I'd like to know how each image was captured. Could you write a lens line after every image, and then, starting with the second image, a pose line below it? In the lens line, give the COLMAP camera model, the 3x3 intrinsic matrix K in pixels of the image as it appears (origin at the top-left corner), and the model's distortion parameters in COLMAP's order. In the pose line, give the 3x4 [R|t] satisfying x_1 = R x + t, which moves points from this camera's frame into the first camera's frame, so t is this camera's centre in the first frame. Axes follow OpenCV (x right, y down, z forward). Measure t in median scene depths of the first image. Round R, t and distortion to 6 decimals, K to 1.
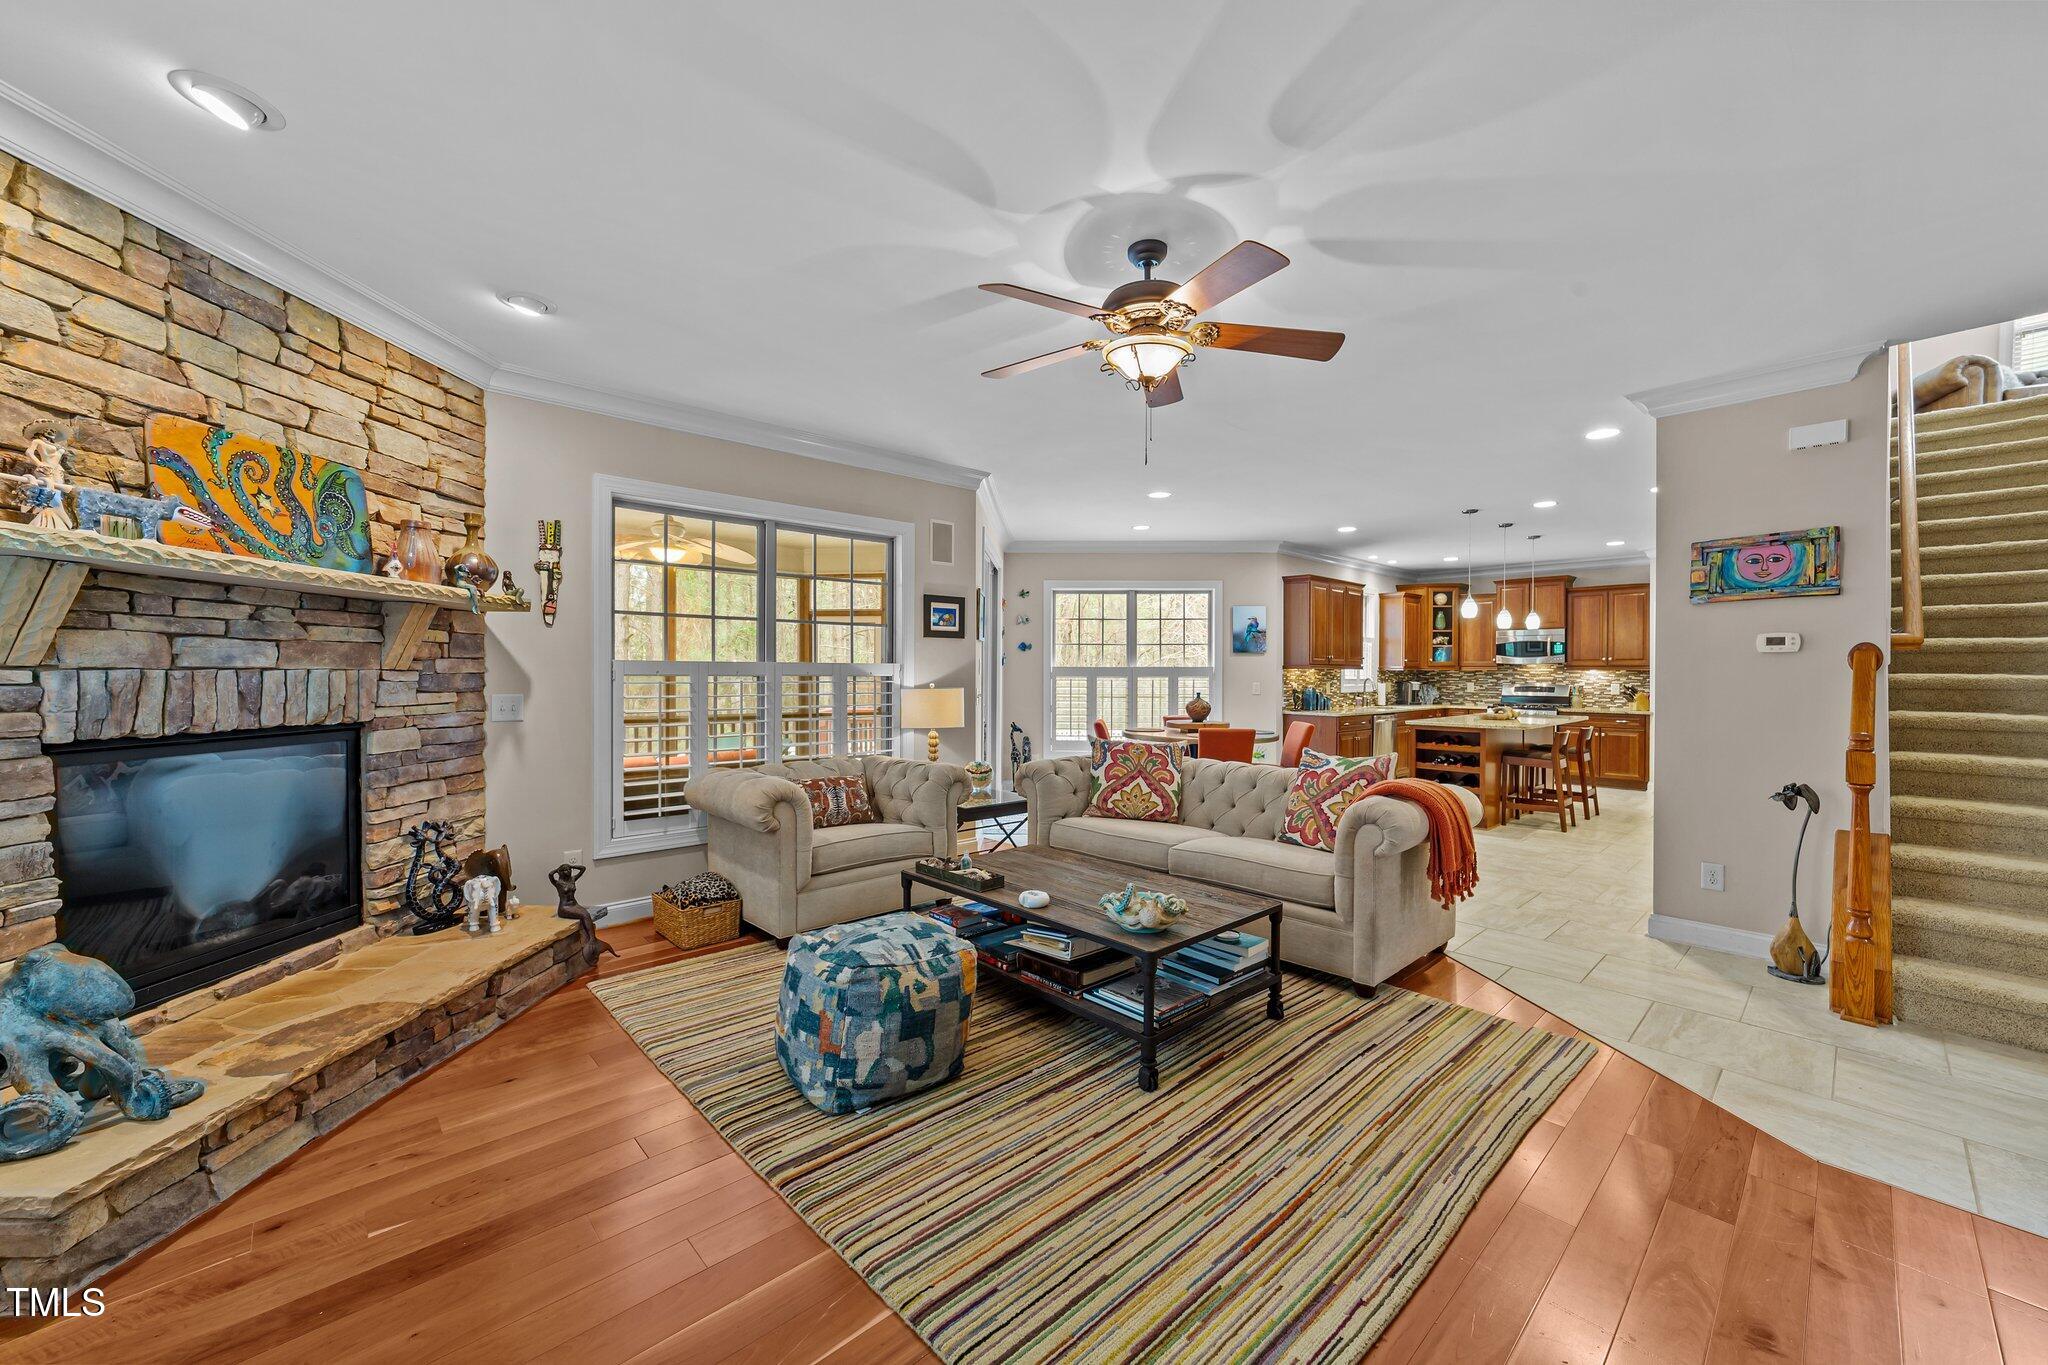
lens RADIAL K [[789.4, 0, 1034.3], [0, 789.4, 676.6], [0, 0, 1]] dist [0.000974, 0.000436]
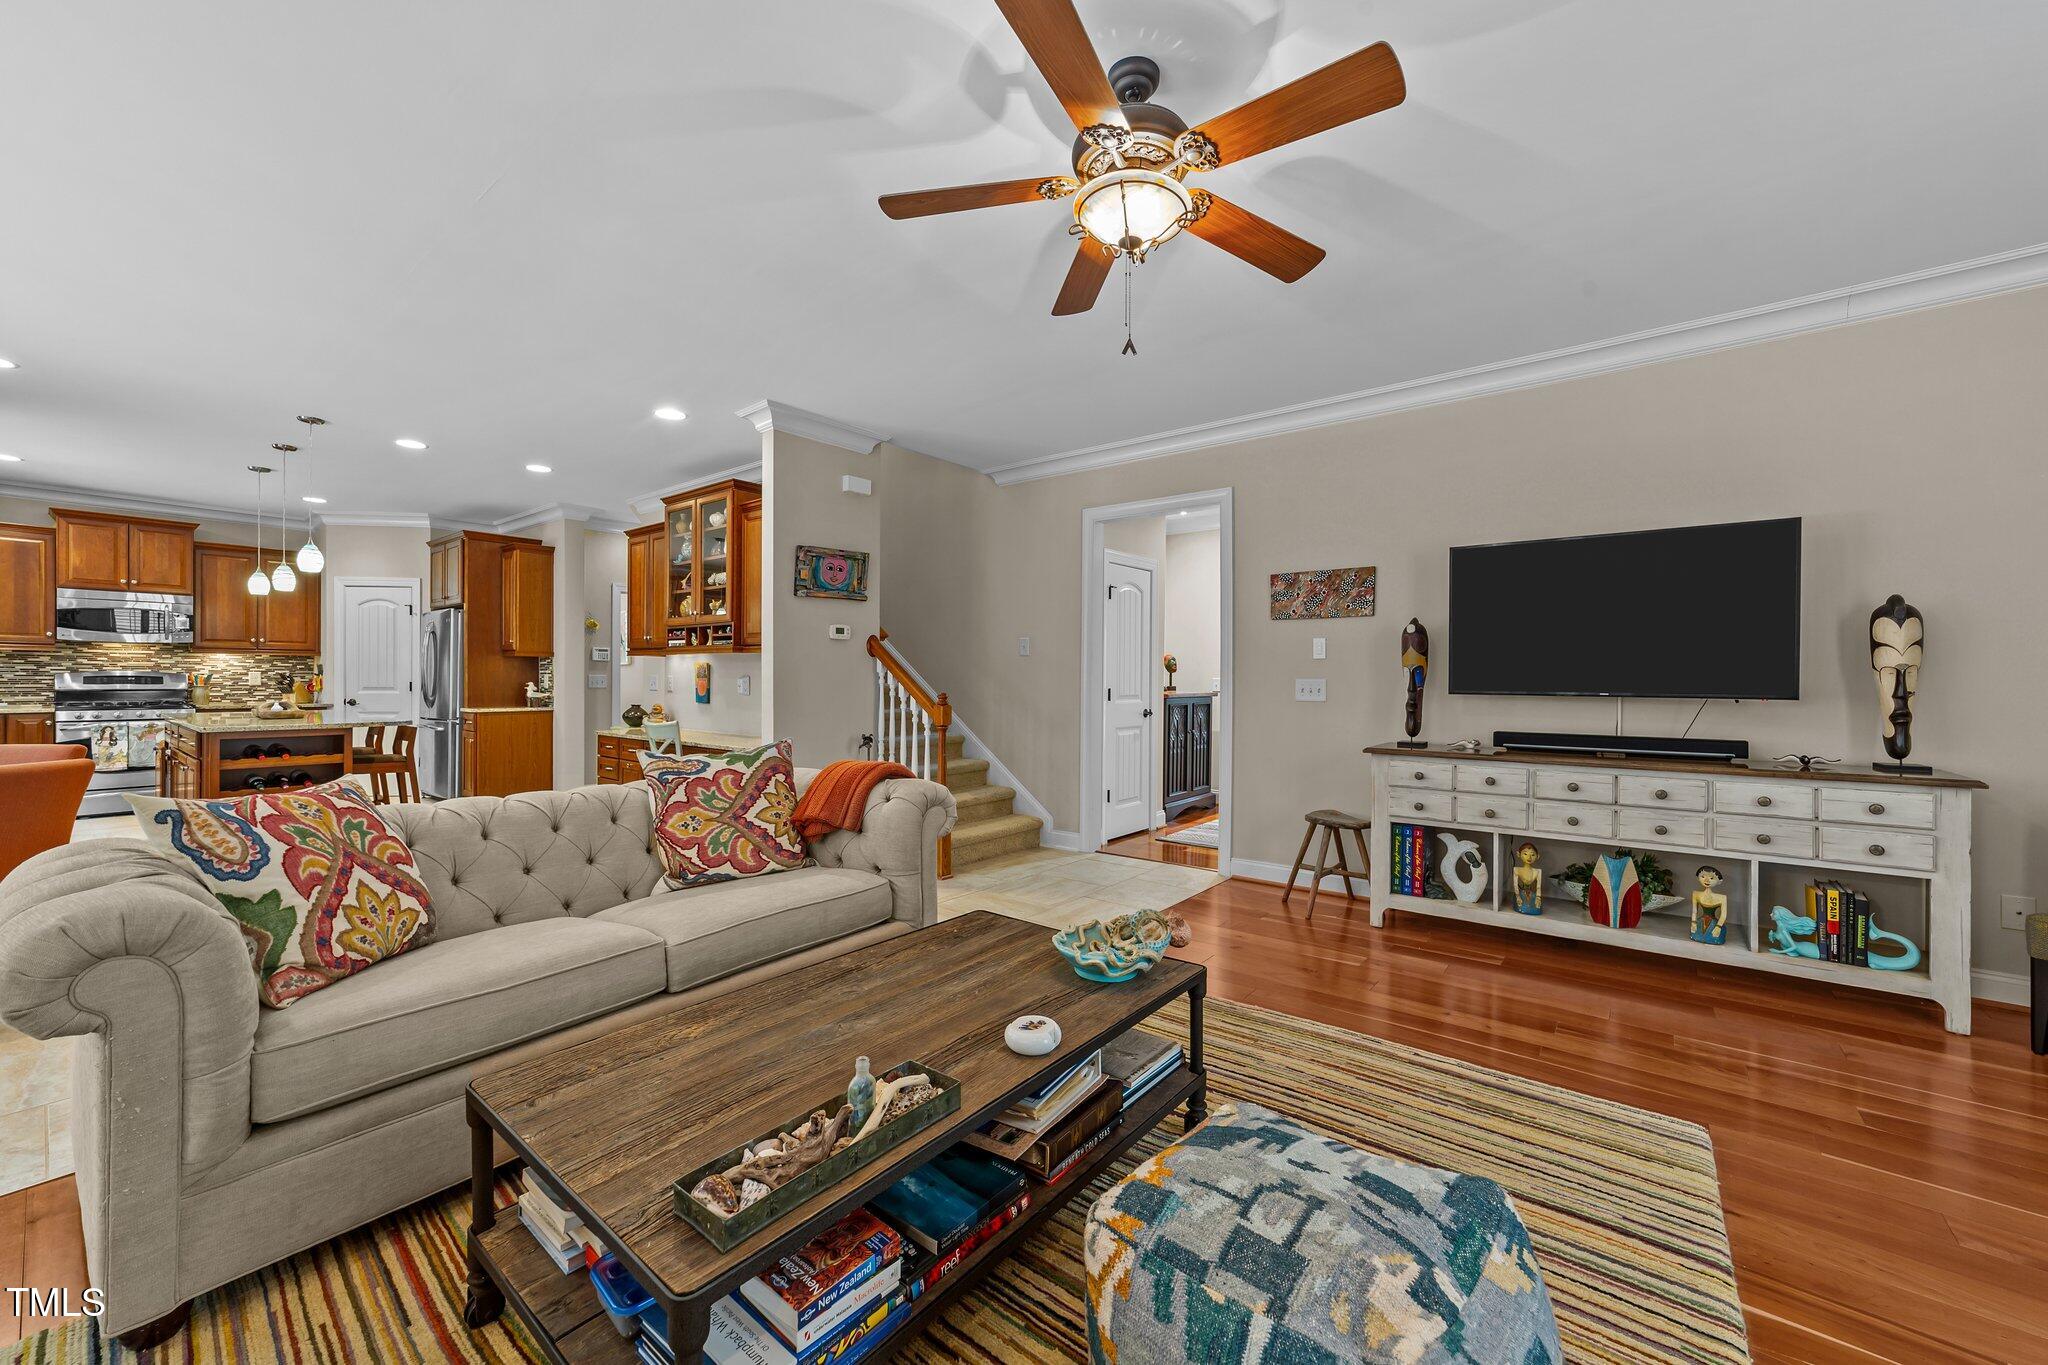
lens RADIAL K [[789.4, 0, 1034.3], [0, 789.4, 676.6], [0, 0, 1]] dist [0.000974, 0.000436]
pose [[-0.141605, -0.003919, 0.989915, -0.184972], [-0.000761, 0.999992, 0.003850, 0.011687], [-0.989923, -0.000208, -0.141607, 0.371335]]
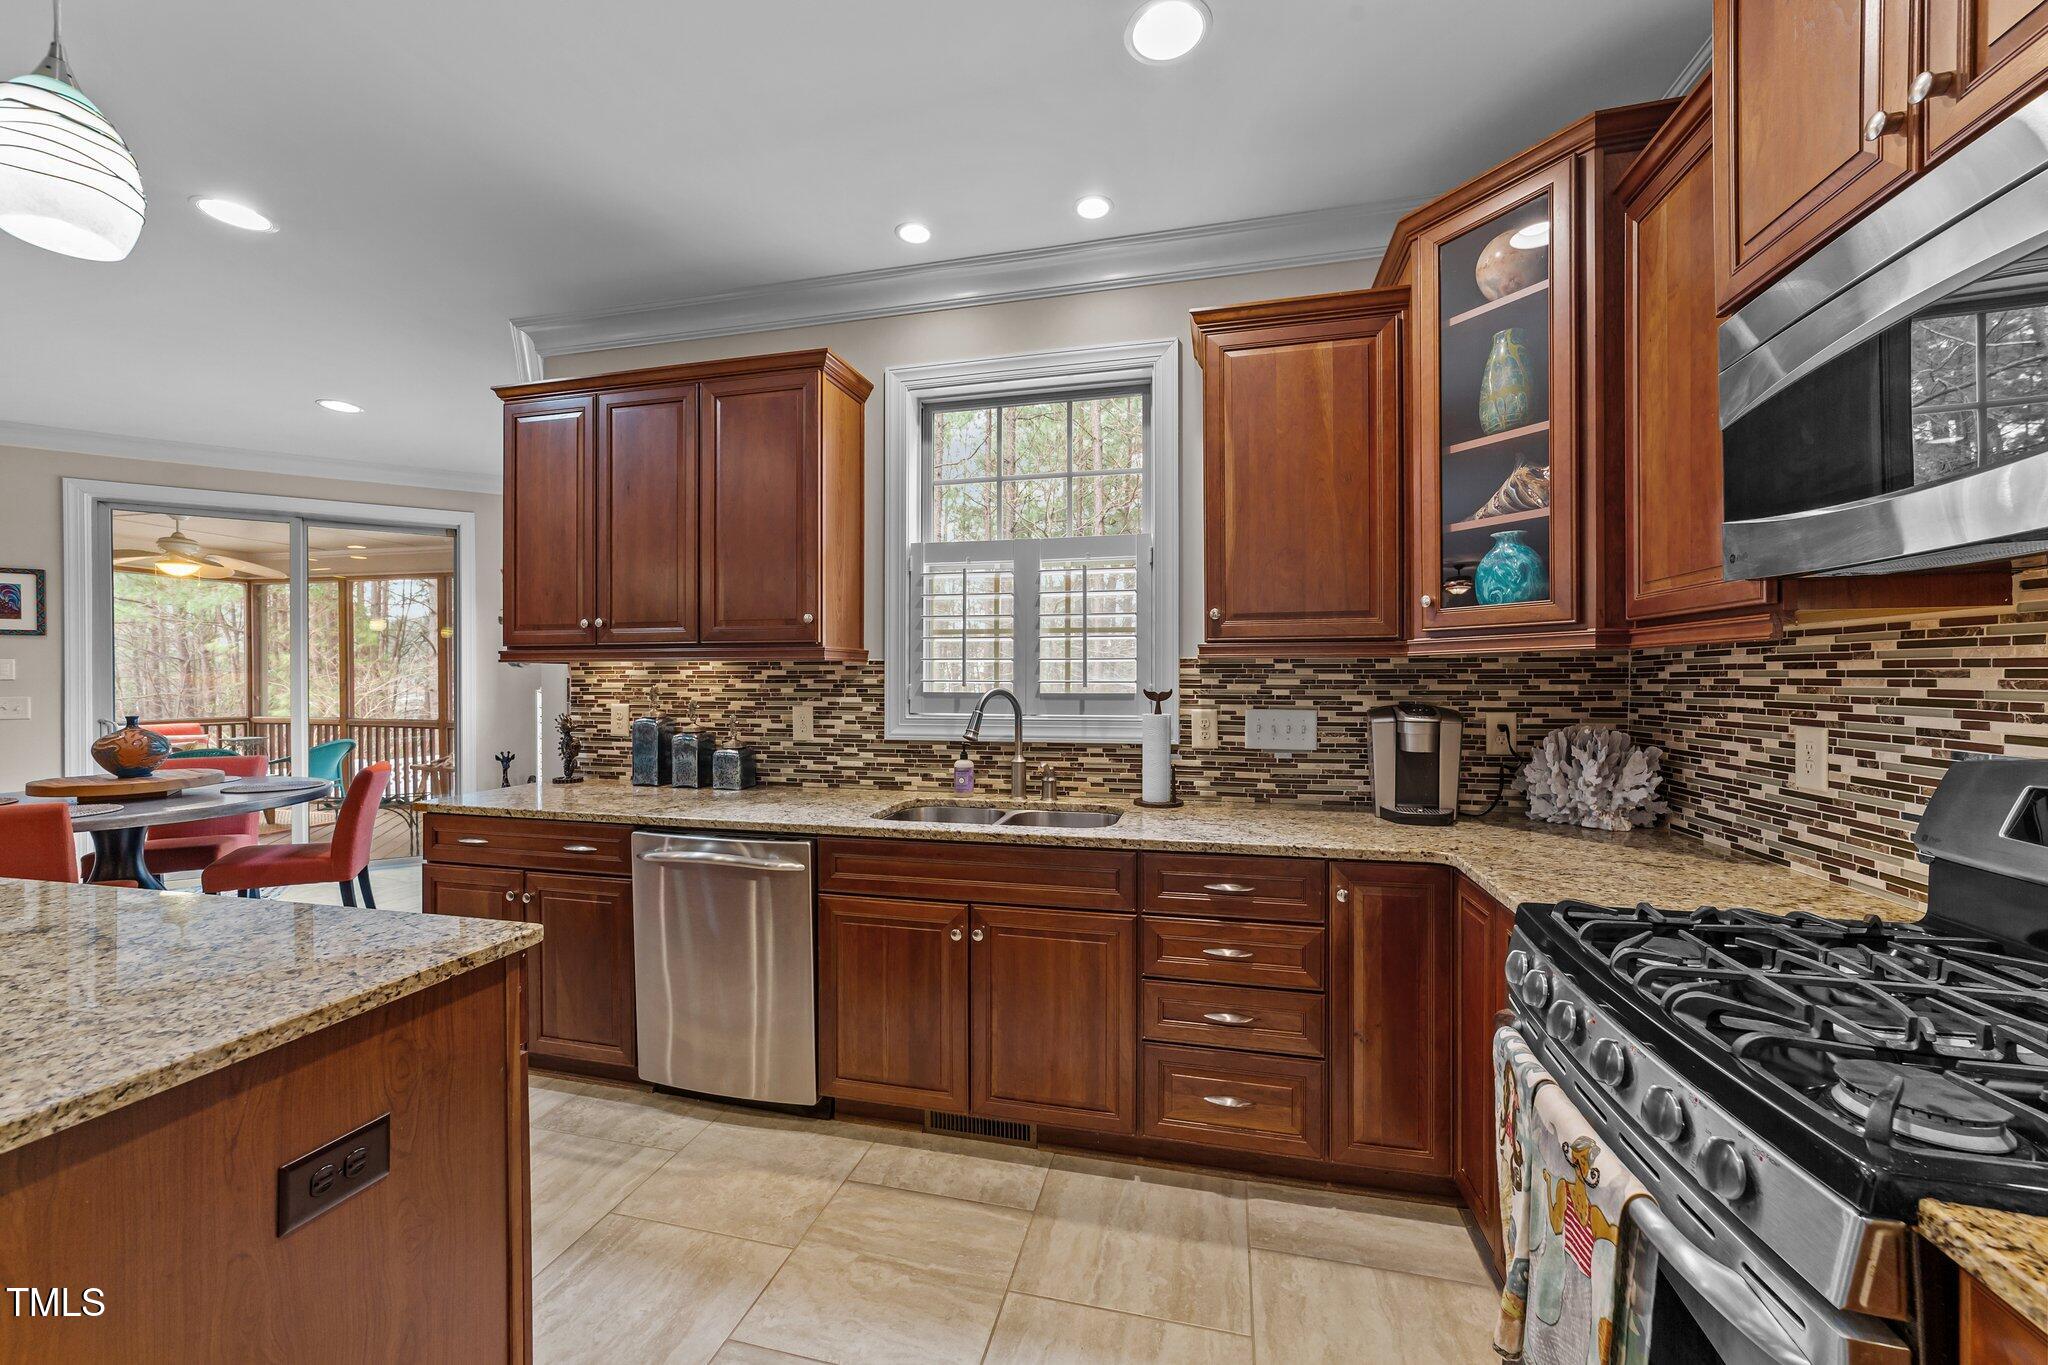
lens RADIAL K [[789.4, 0, 1034.3], [0, 789.4, 676.6], [0, 0, 1]] dist [0.000974, 0.000436]
pose [[0.540165, -0.006892, -0.841531, 0.749484], [-0.002330, 0.999950, -0.009685, -0.000572], [0.841556, 0.007192, 0.540122, 0.992370]]
